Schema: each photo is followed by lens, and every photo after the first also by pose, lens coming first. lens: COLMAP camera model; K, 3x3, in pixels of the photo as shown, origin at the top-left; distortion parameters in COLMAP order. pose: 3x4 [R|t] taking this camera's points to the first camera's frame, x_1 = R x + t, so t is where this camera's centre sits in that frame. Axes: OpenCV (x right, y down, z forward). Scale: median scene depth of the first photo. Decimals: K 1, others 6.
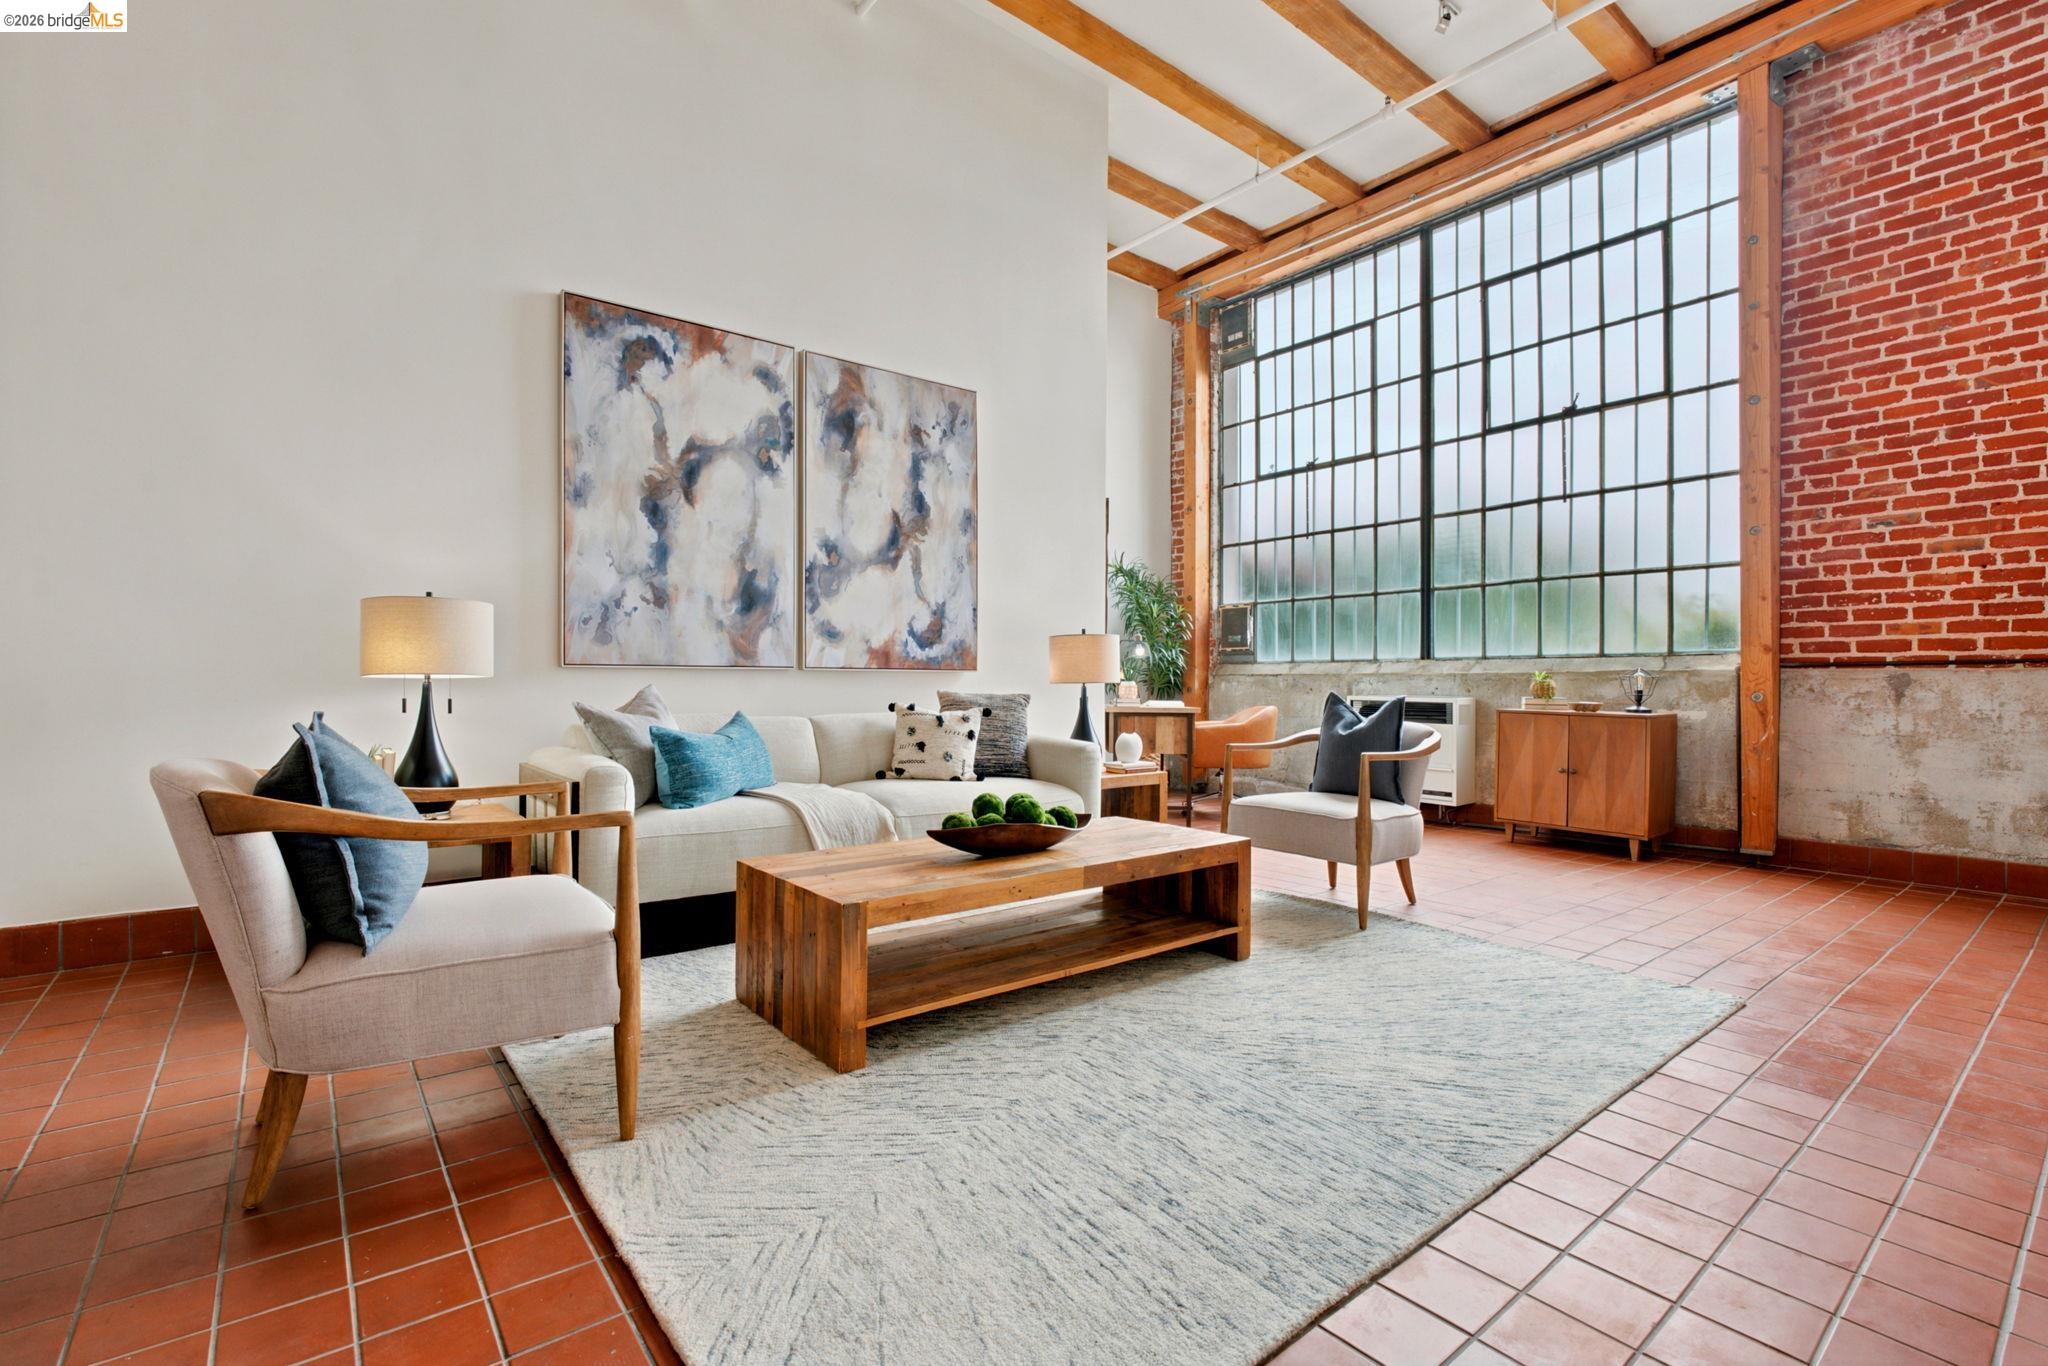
lens RADIAL K [[925.9, 0, 1020.8], [0, 925.9, 684.6], [0, 0, 1]] dist [-0.004745, 0.000869]
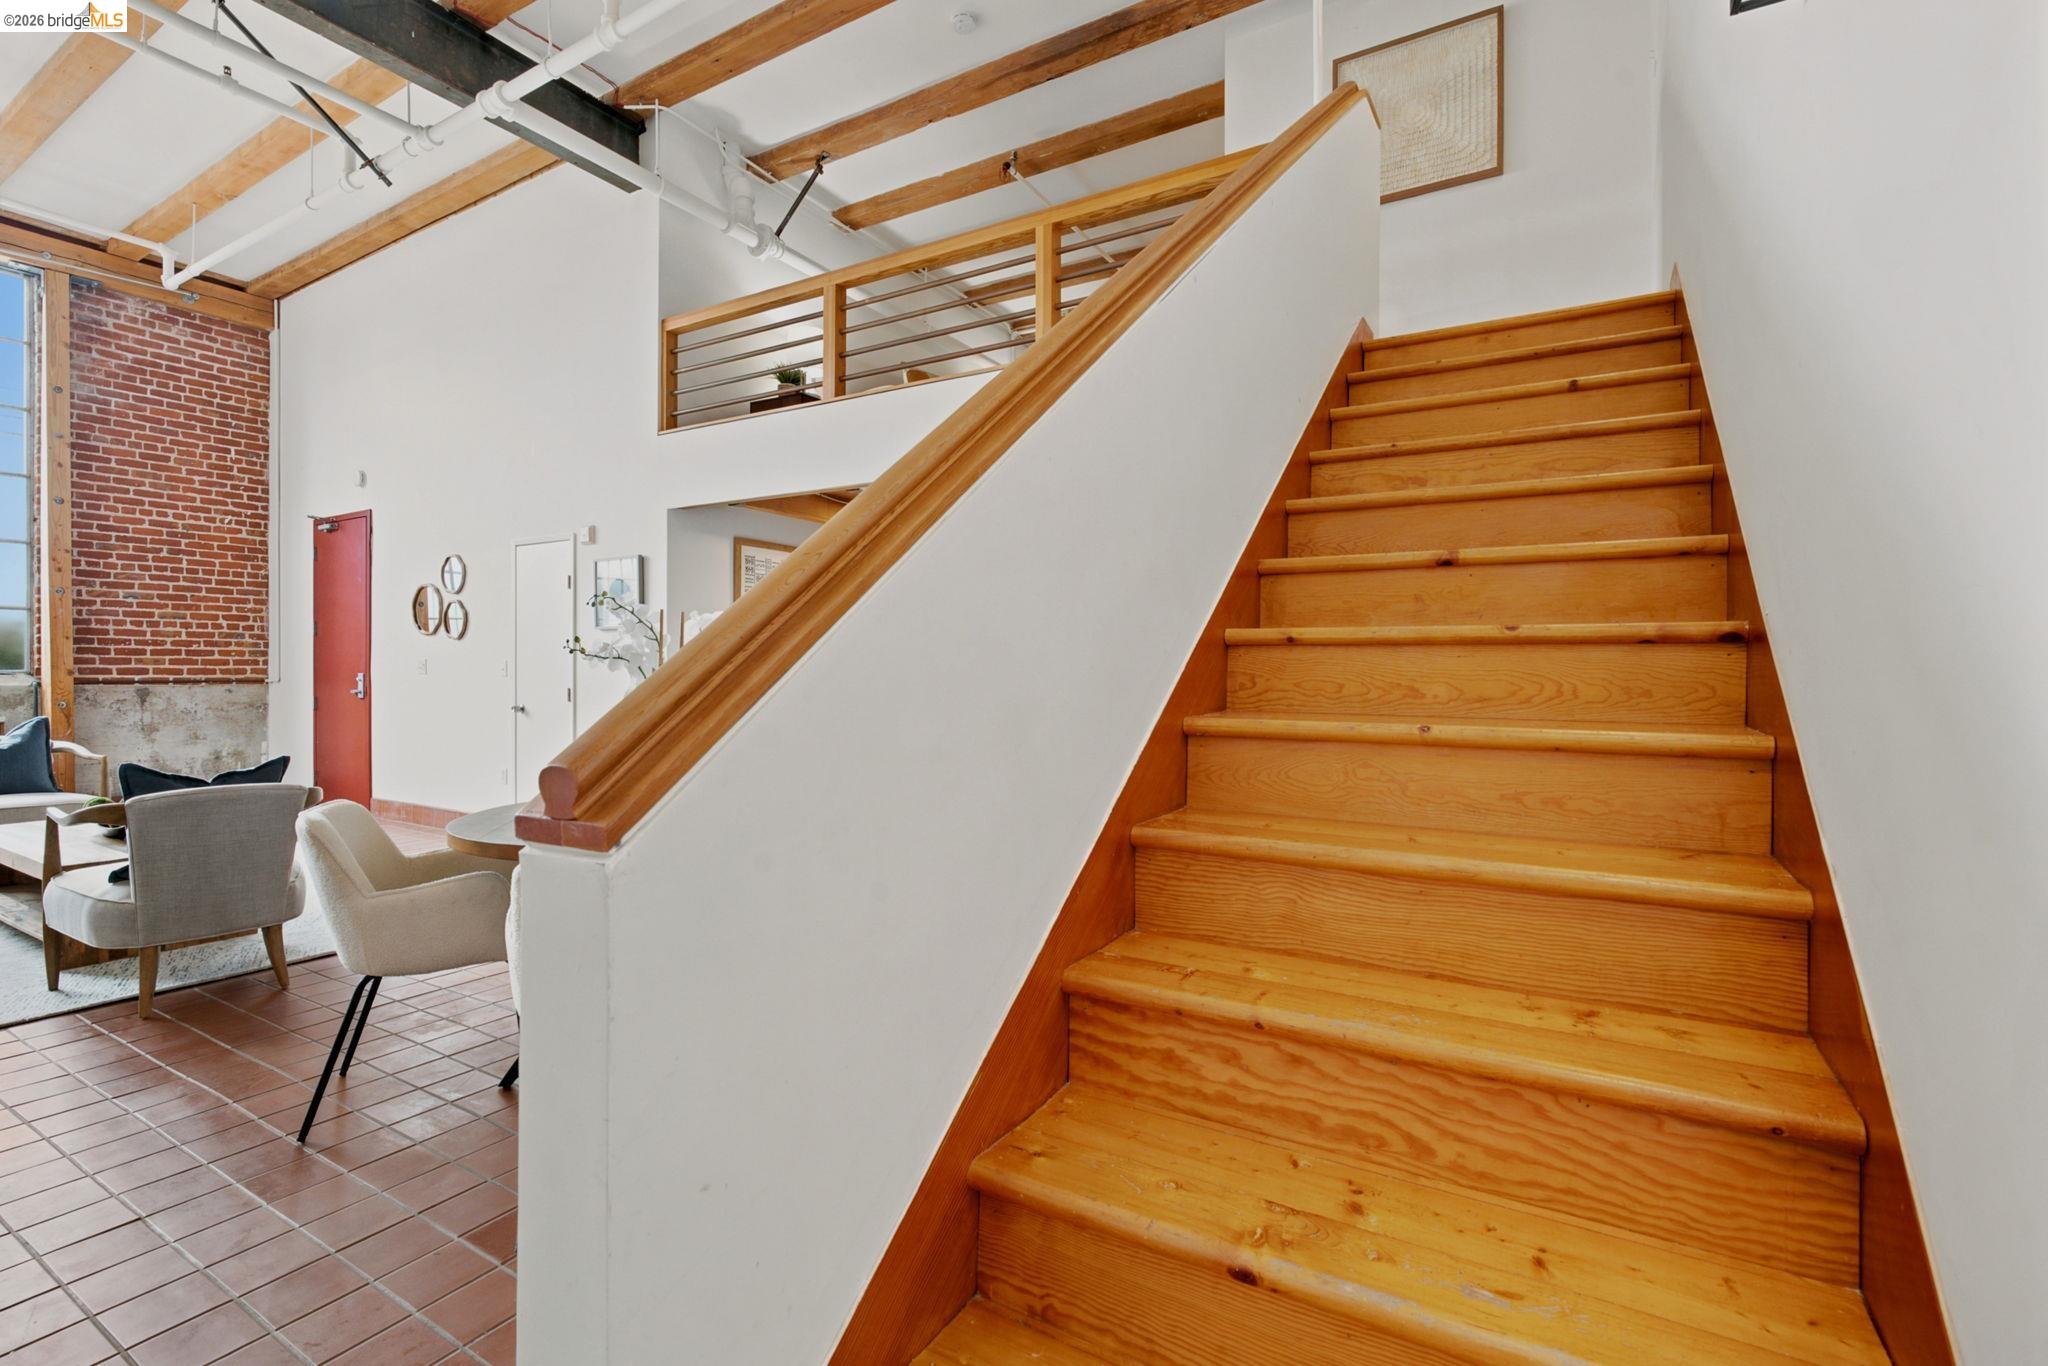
lens RADIAL K [[925.9, 0, 1014.2], [0, 925.9, 677.1], [0, 0, 1]] dist [-0.004745, 0.000869]
pose [[-0.353427, -0.010804, 0.935400, -1.129631], [-0.008172, 0.999931, 0.008462, -0.056564], [-0.935426, -0.004653, -0.353491, 0.106973]]
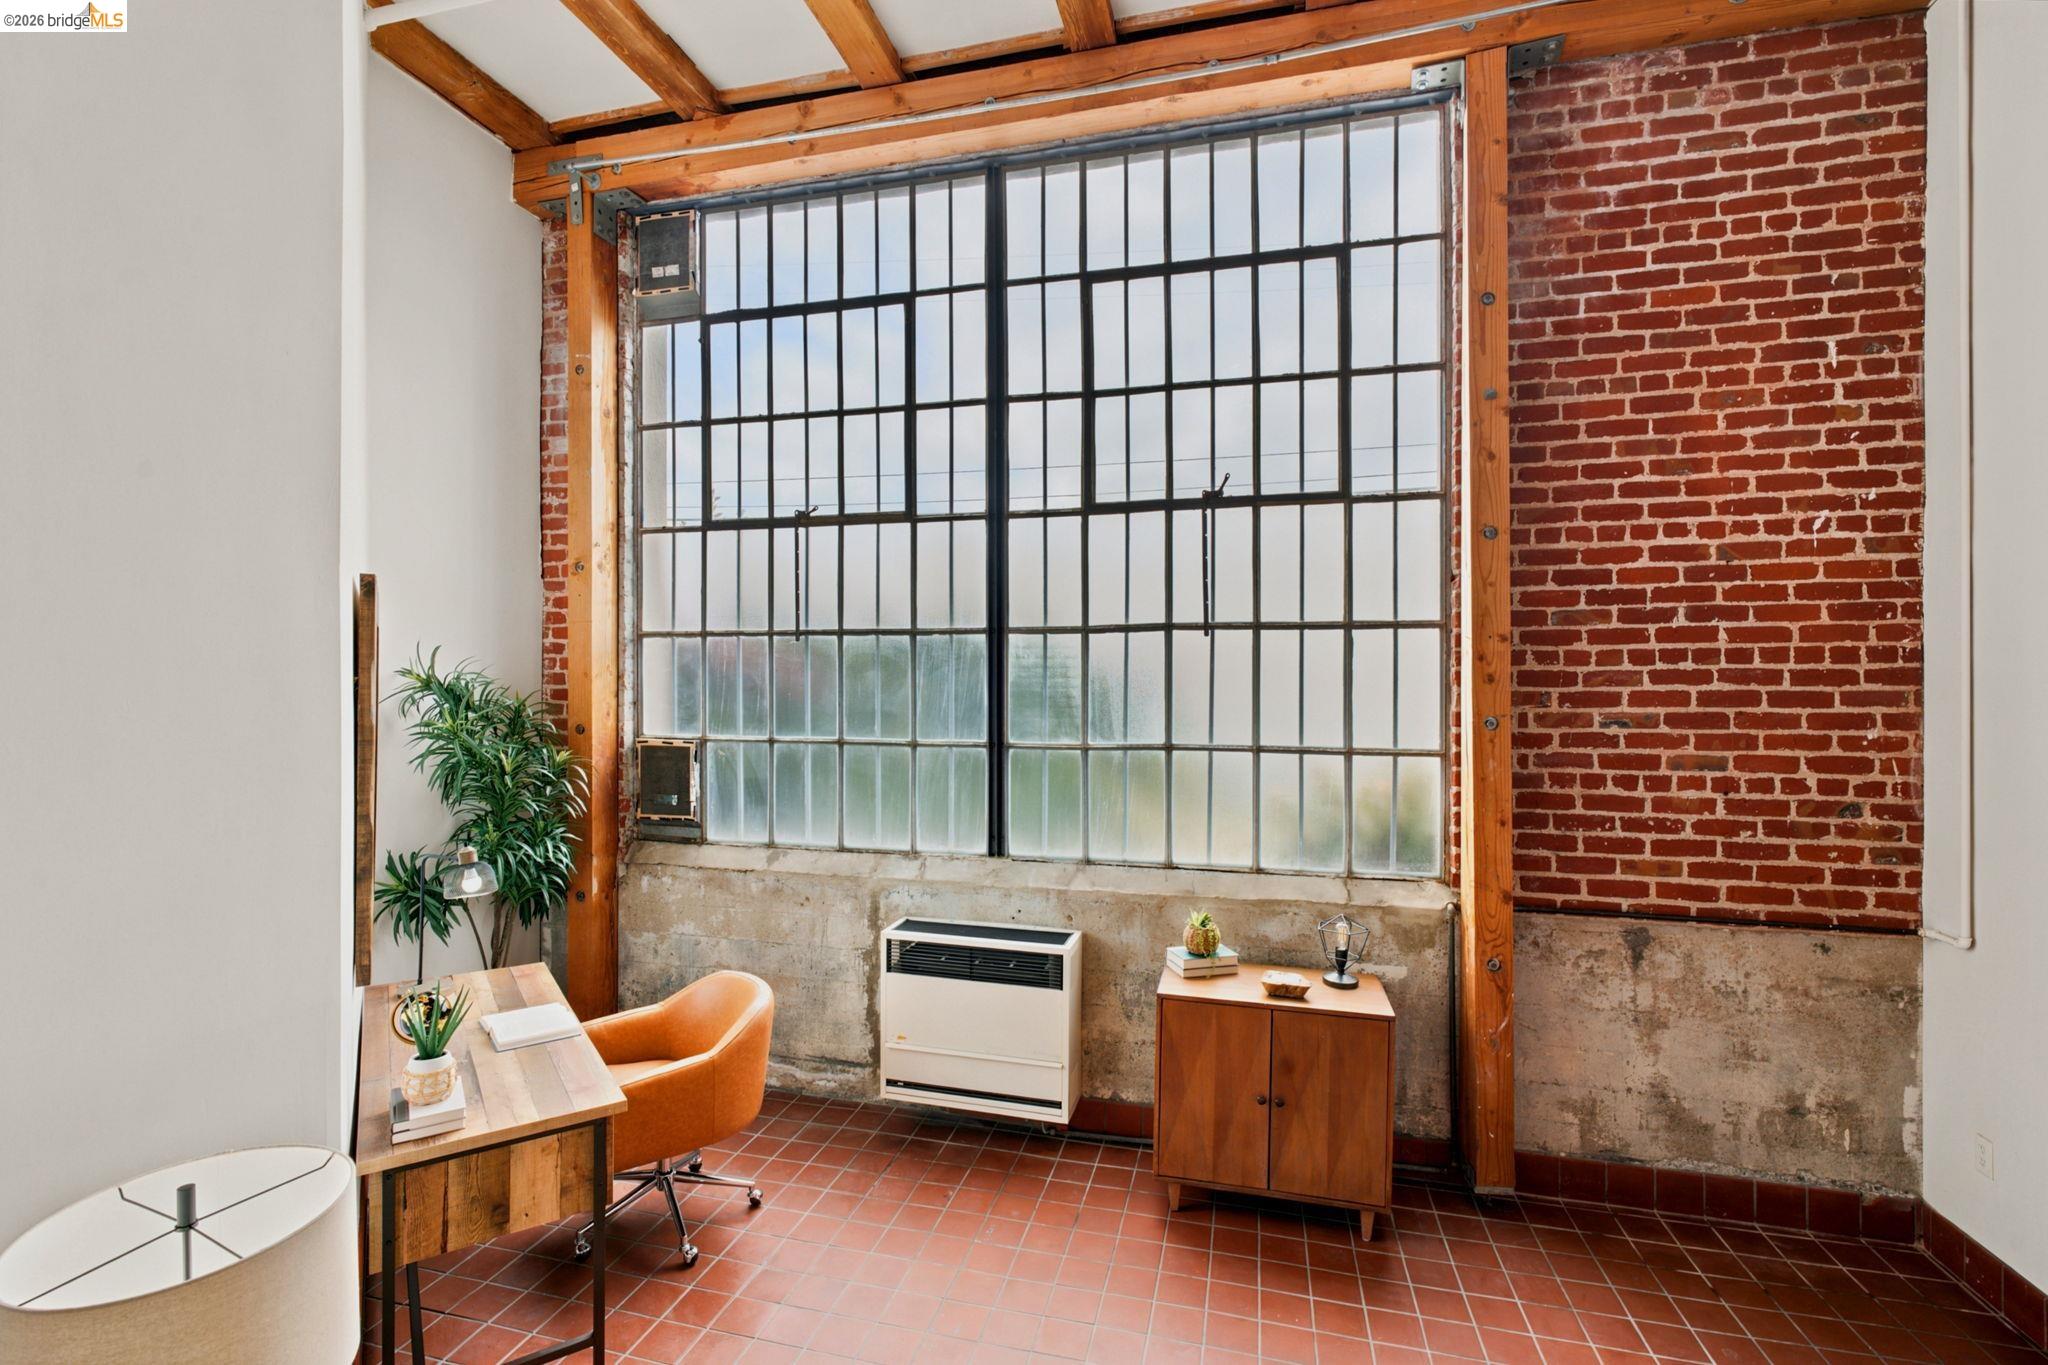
lens RADIAL K [[925.9, 0, 1018.2], [0, 925.9, 683.0], [0, 0, 1]] dist [-0.004745, 0.000869]
pose [[0.800576, -0.005916, 0.599202, 0.103100], [0.001274, 0.999966, 0.008170, -0.207623], [-0.599230, -0.005778, 0.800556, 0.676076]]
